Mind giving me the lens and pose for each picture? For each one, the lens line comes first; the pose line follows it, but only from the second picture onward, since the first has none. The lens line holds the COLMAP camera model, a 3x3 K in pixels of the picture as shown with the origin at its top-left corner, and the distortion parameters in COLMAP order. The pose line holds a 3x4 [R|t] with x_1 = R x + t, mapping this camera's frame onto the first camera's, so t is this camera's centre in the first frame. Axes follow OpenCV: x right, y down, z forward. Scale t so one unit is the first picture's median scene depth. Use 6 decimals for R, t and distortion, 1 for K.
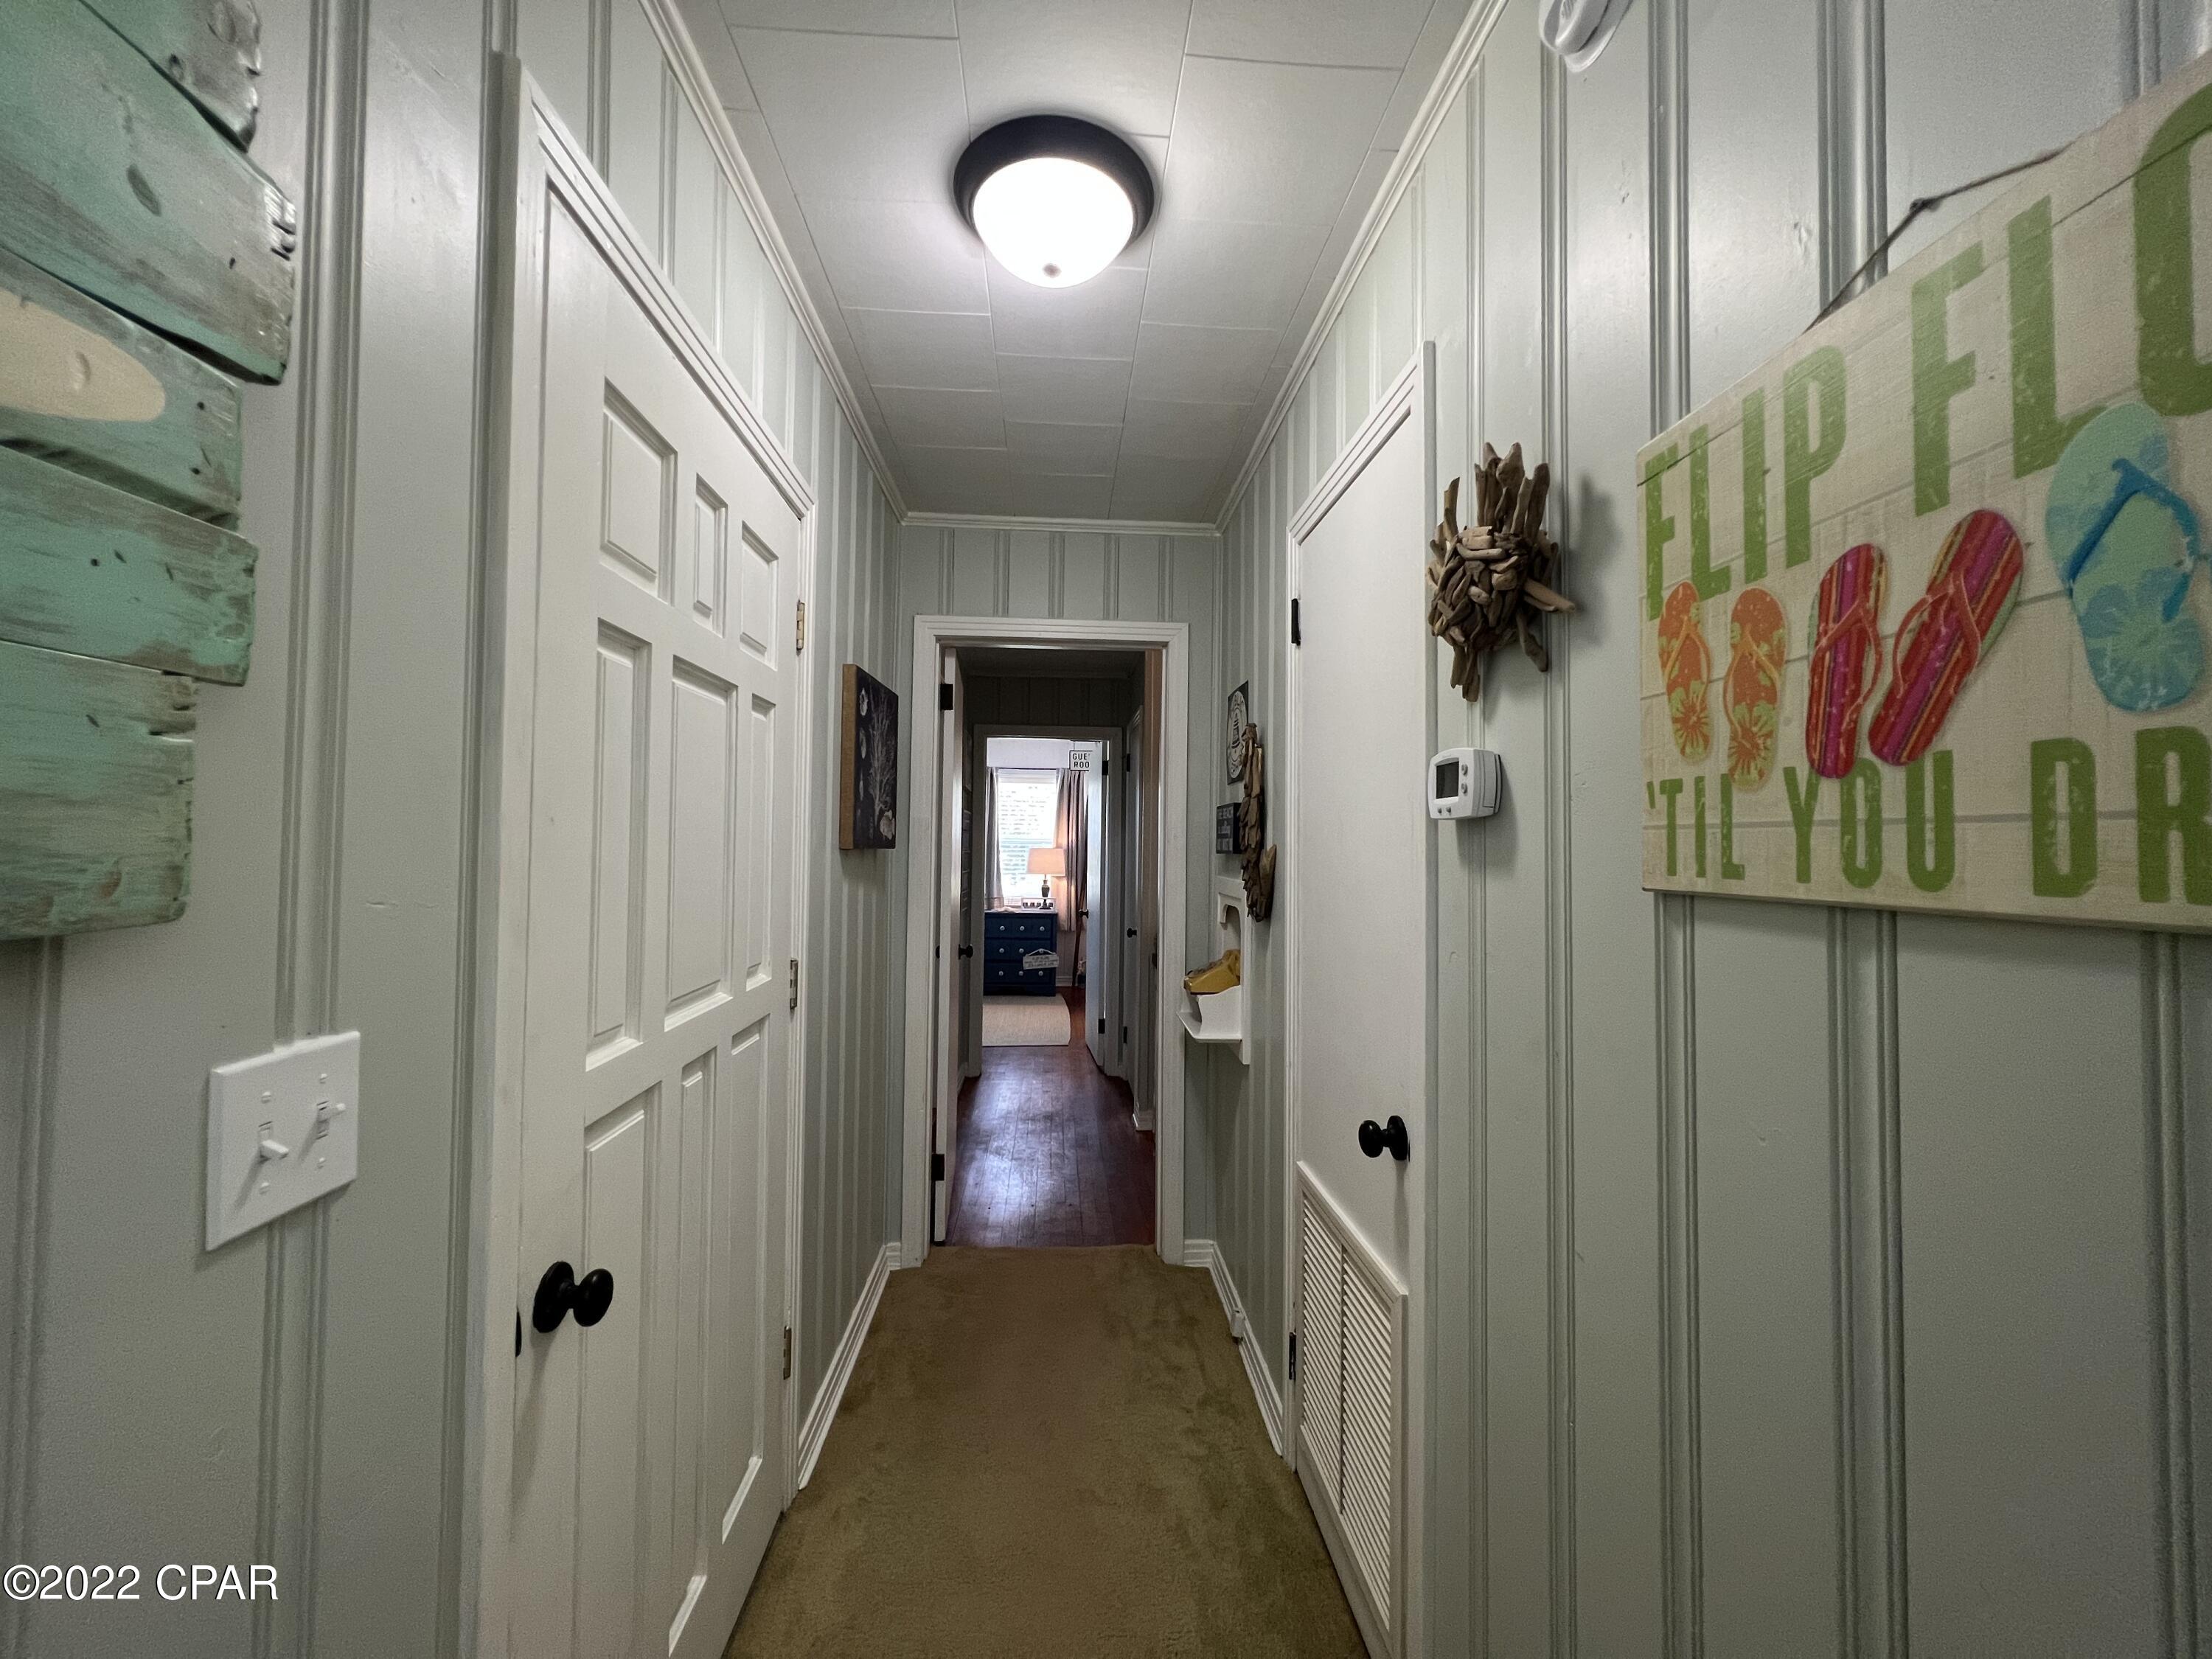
lens RADIAL K [[883.5, 0, 1105.4], [0, 883.5, 823.2], [0, 0, 1]] dist [-0.000559, -0.000084]
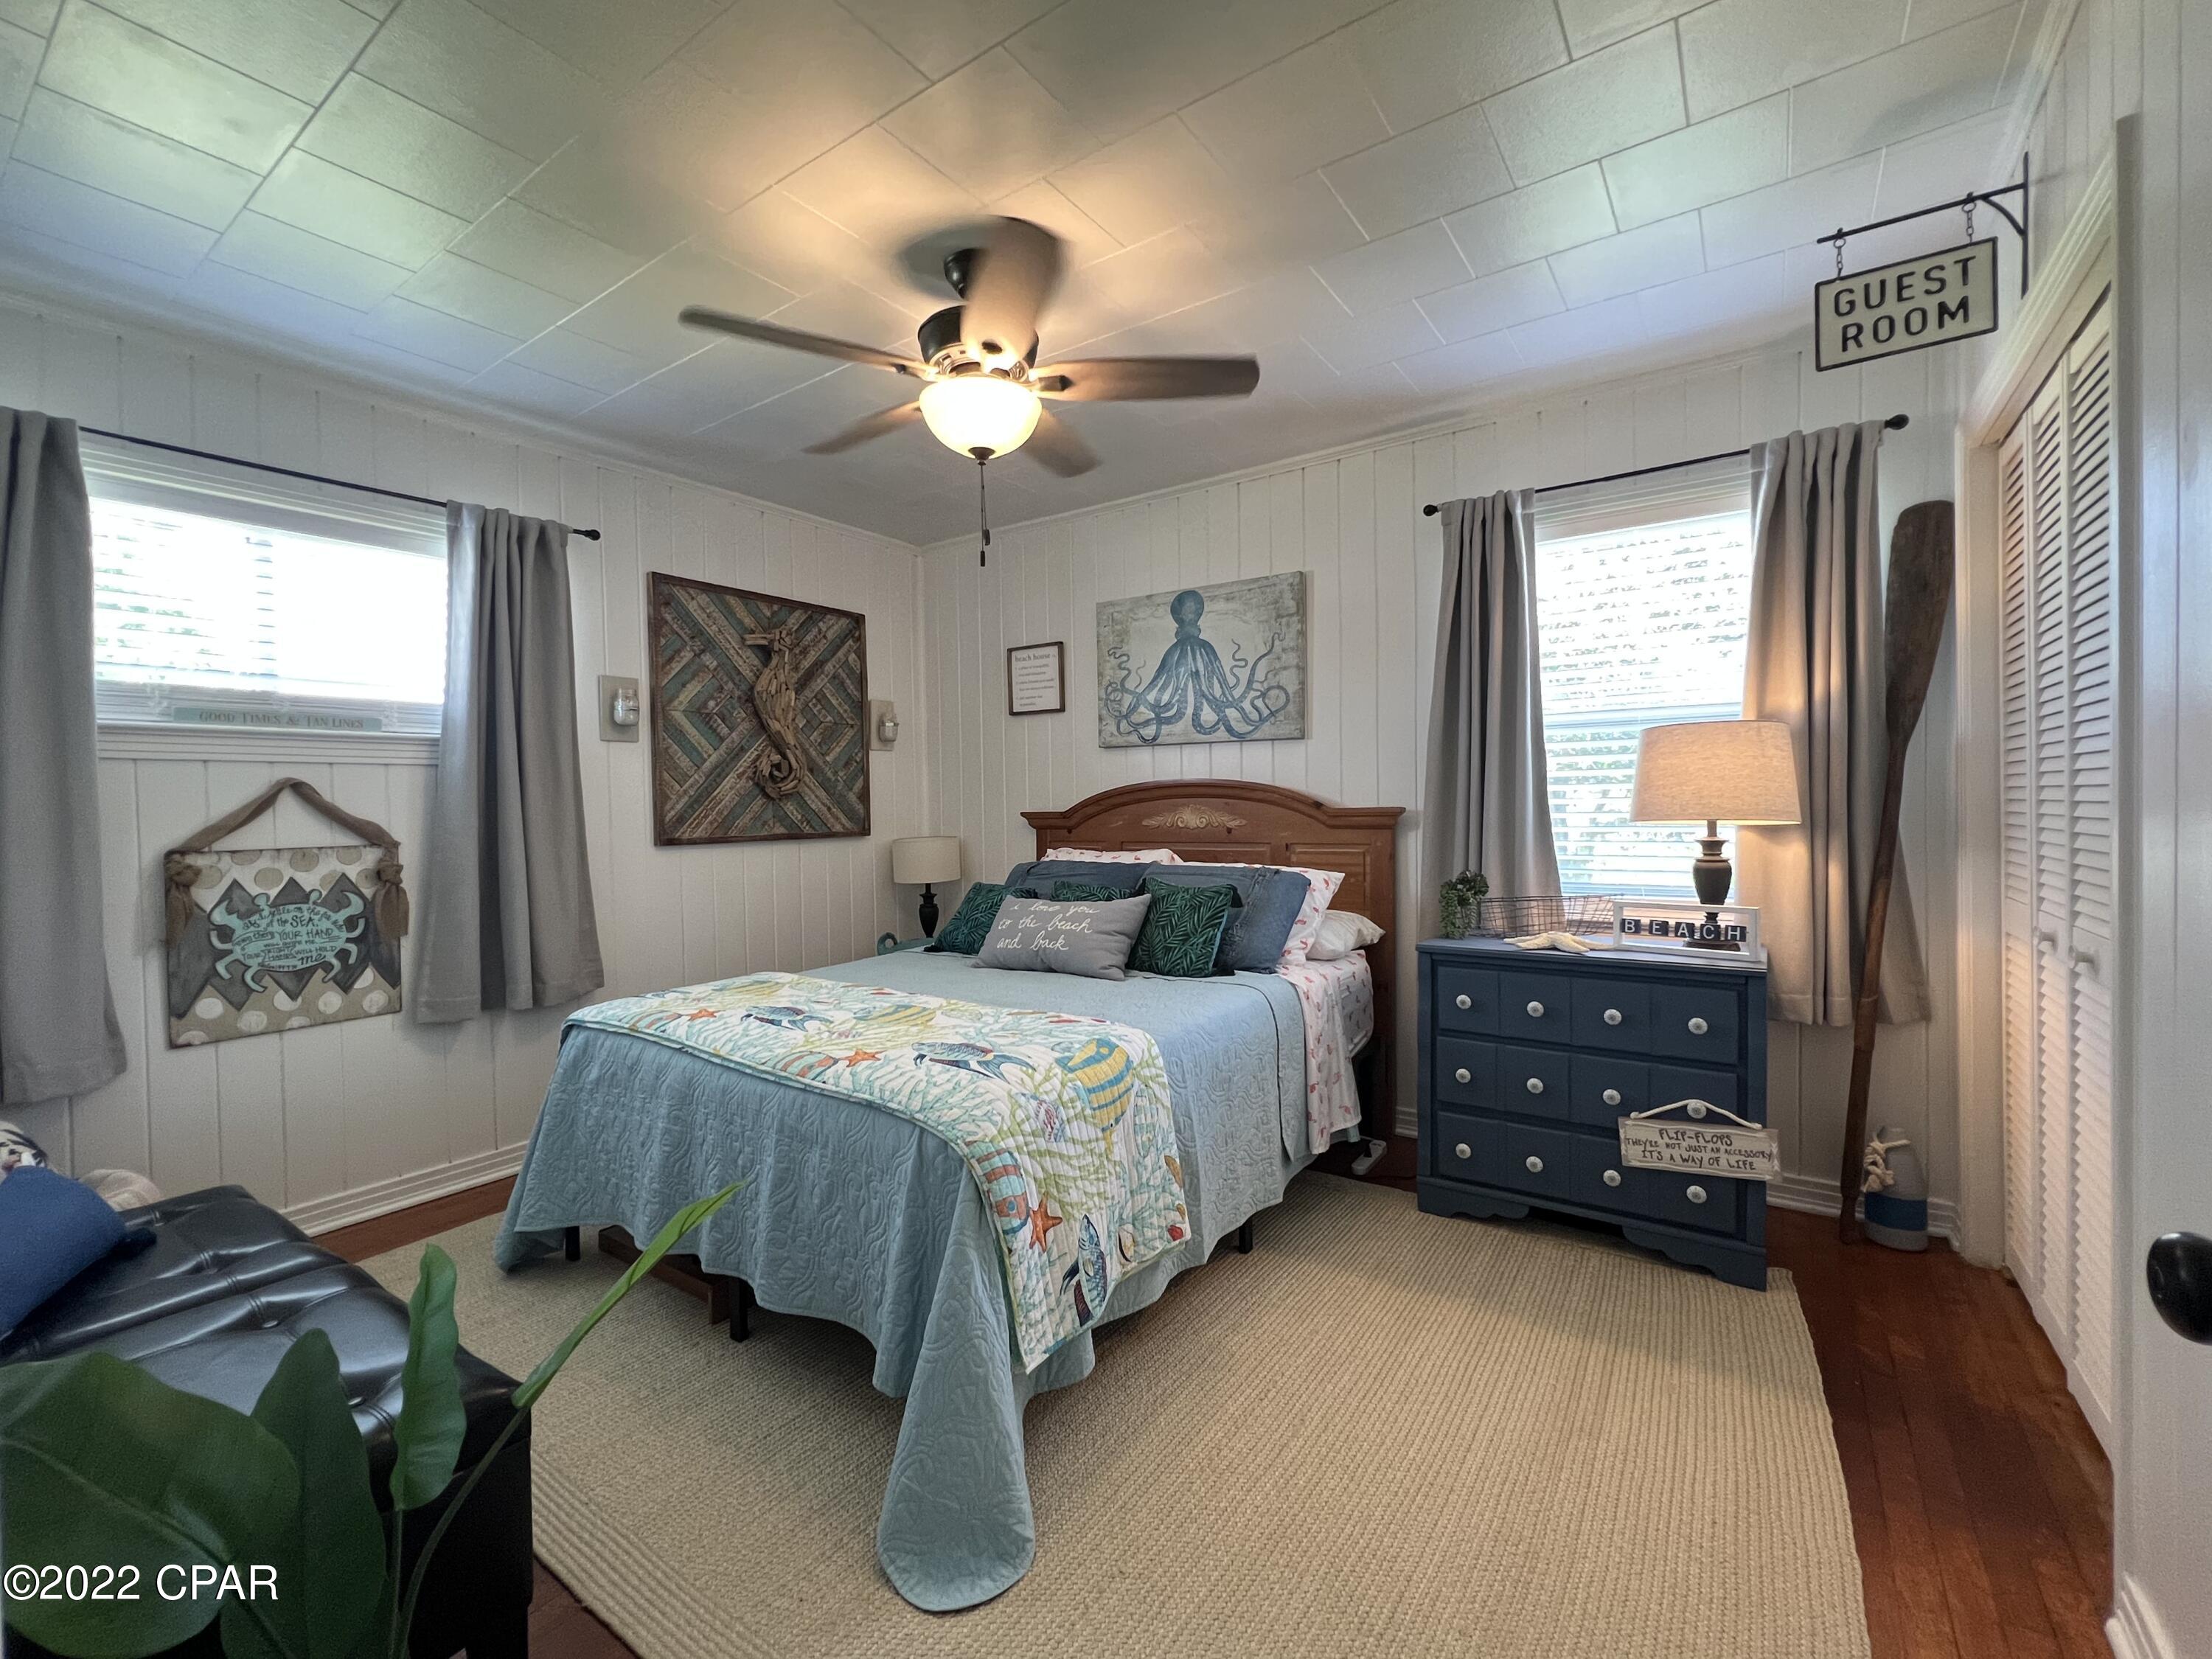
lens RADIAL K [[939.2, 0, 1106.0], [0, 939.2, 829.5], [0, 0, 1]] dist [-0.001871, -0.000170]
pose [[0.785601, -0.015830, -0.618531, -0.035949], [0.035776, 0.999162, 0.019868, 0.049152], [0.617698, -0.037737, 0.785510, 0.661030]]
